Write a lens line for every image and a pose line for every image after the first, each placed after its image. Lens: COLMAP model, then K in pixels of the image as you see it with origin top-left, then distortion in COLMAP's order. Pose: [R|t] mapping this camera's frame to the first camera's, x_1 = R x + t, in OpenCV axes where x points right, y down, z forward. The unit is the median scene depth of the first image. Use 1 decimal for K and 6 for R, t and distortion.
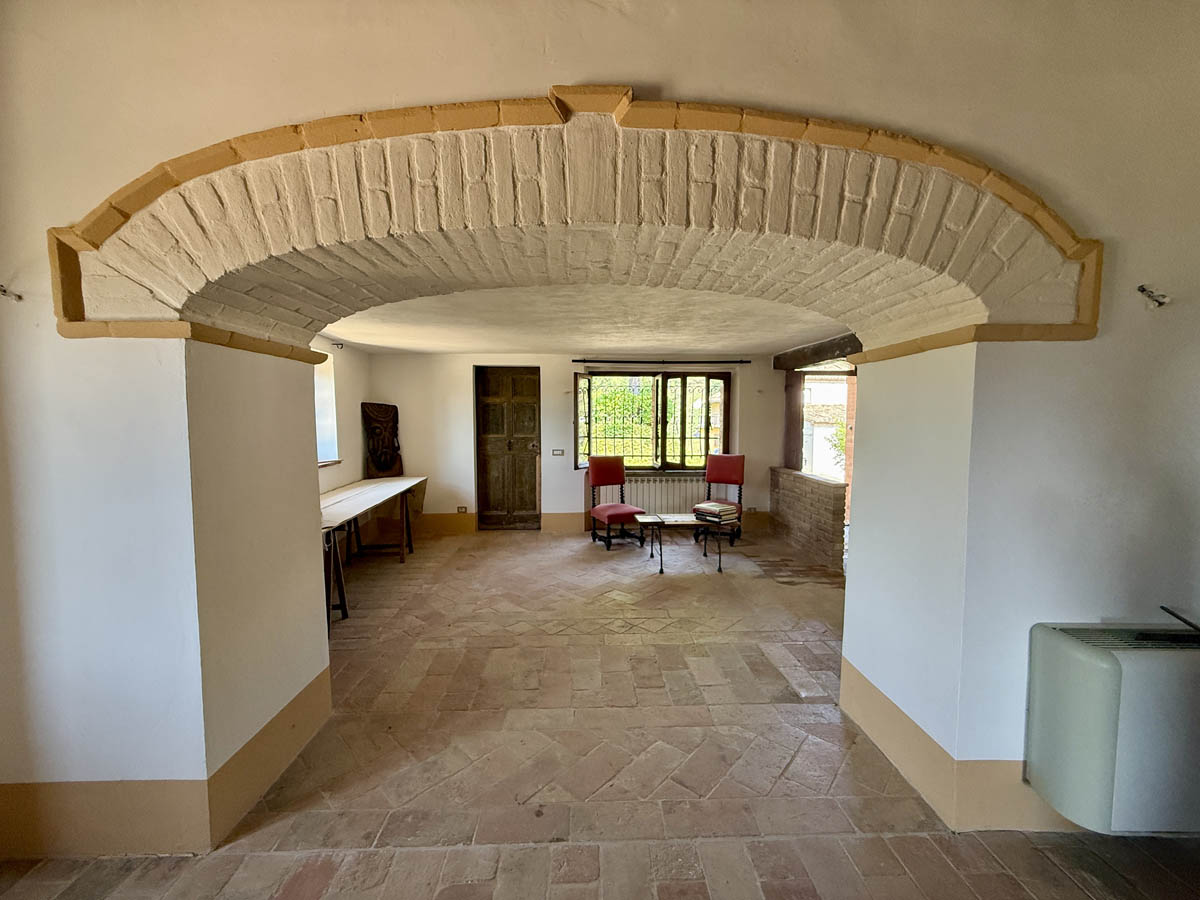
lens RADIAL K [[479.0, 0, 597.2], [0, 479.0, 448.2], [0, 0, 1]] dist [0.001354, -0.000102]
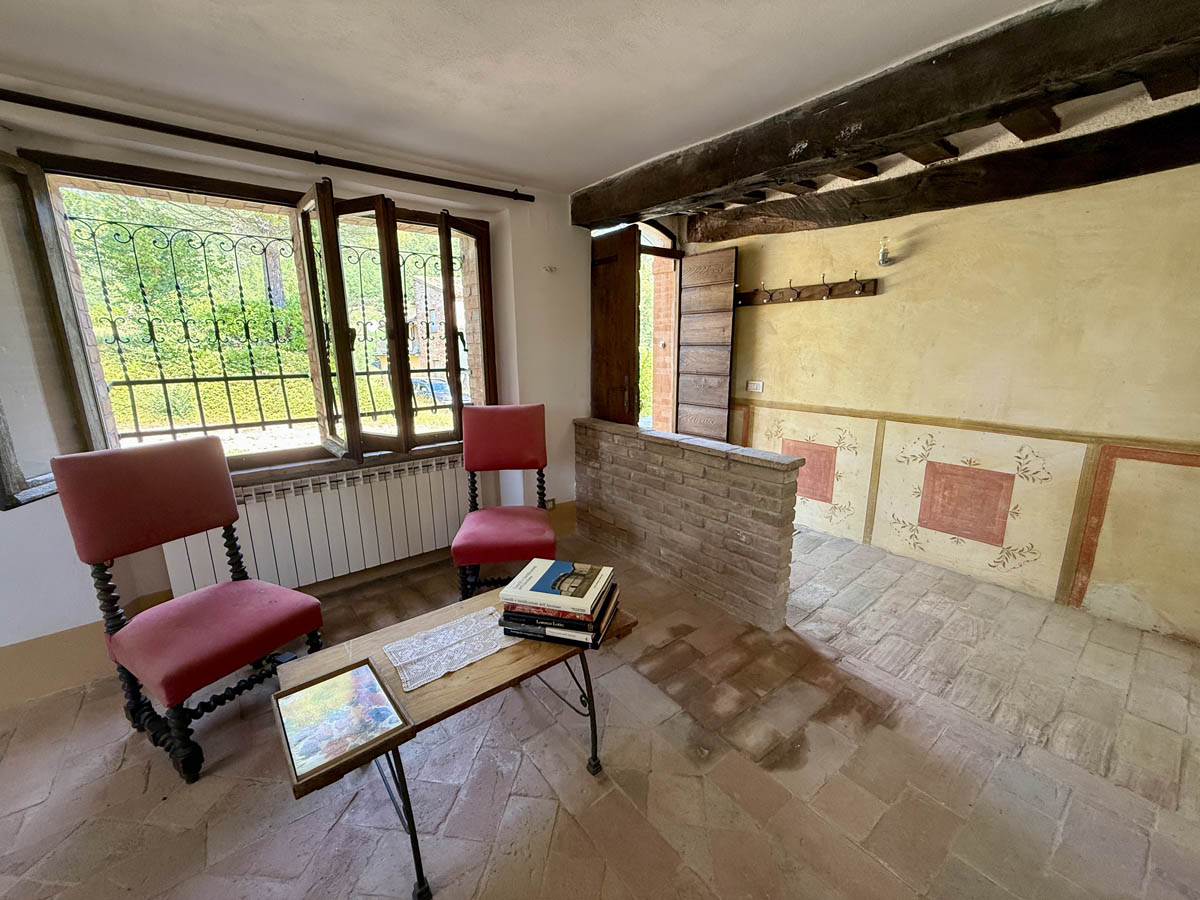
lens RADIAL K [[479.0, 0, 597.2], [0, 479.0, 448.2], [0, 0, 1]] dist [0.001354, -0.000102]
pose [[0.801928, -0.137259, 0.581439, 0.067867], [0.047728, 0.984858, 0.166666, -0.018025], [-0.595511, -0.105904, 0.796336, 0.563063]]
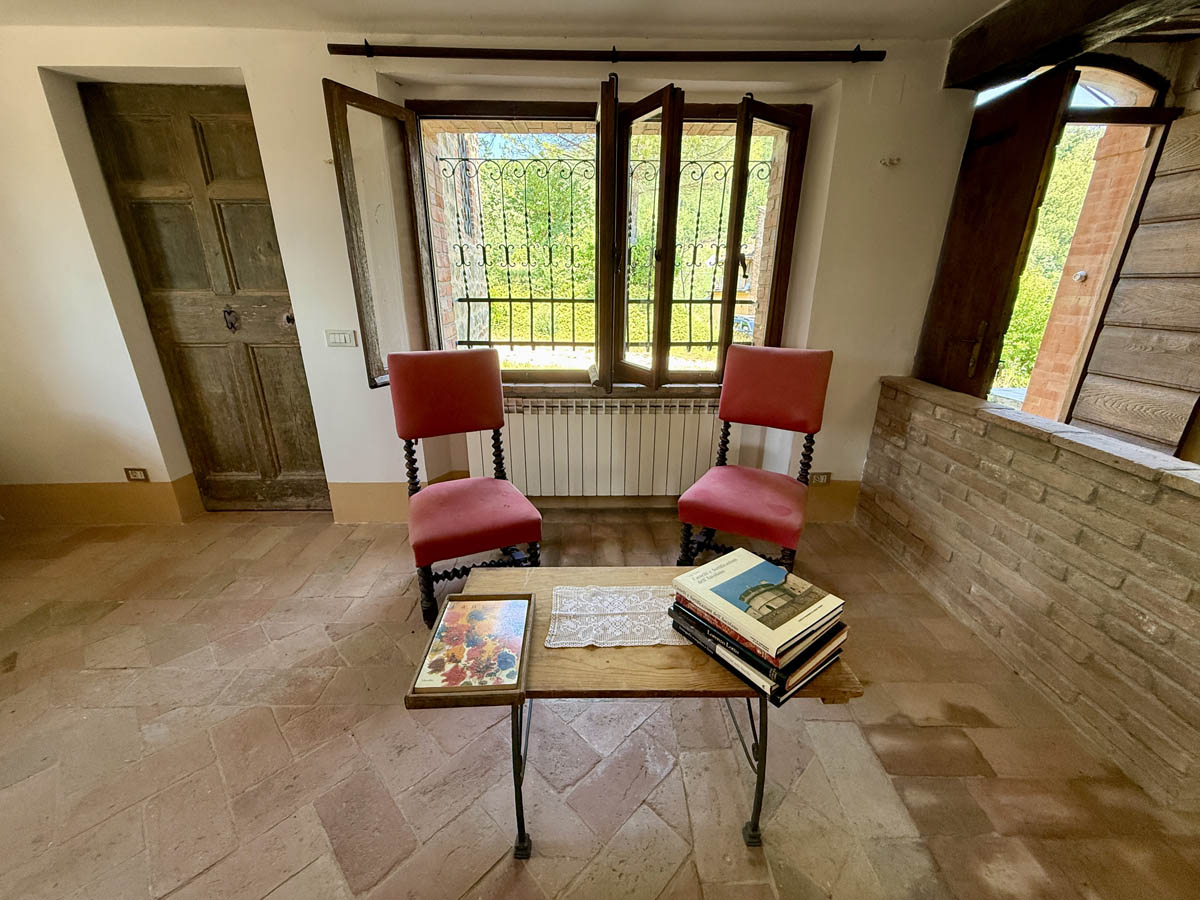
lens RADIAL K [[479.0, 0, 597.2], [0, 479.0, 448.2], [0, 0, 1]] dist [0.001354, -0.000102]
pose [[0.999924, 0.007792, -0.009503, 0.129417], [-0.004930, 0.962673, 0.270622, -0.011403], [0.011257, -0.270555, 0.962639, 0.604223]]
